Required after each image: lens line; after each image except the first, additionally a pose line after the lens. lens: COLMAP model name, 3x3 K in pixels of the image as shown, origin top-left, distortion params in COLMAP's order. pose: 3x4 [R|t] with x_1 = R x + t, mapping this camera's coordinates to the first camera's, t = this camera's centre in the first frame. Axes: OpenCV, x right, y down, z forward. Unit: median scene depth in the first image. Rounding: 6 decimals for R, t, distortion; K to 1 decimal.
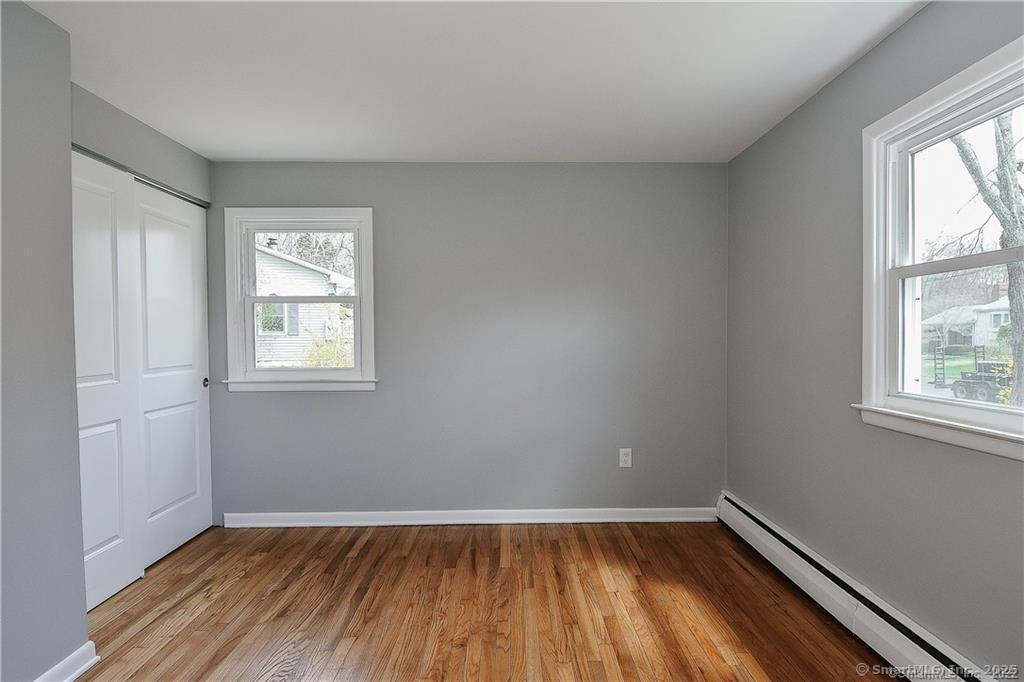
lens RADIAL K [[531.6, 0, 516.0], [0, 531.6, 344.8], [0, 0, 1]] dist [0.016788, -0.026575]
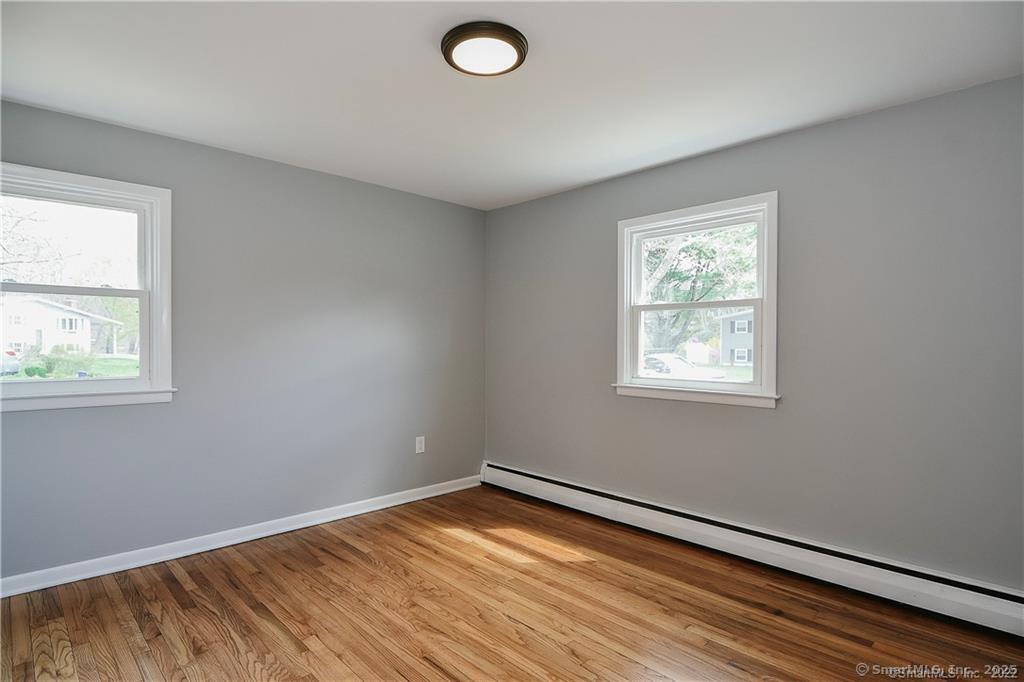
lens RADIAL K [[531.6, 0, 512.4], [0, 531.6, 342.5], [0, 0, 1]] dist [0.016788, -0.026575]
pose [[0.735504, 0.008723, 0.677464, -0.548611], [0.001598, 0.999892, -0.014609, 0.004204], [-0.677519, 0.011828, 0.735411, -0.009045]]
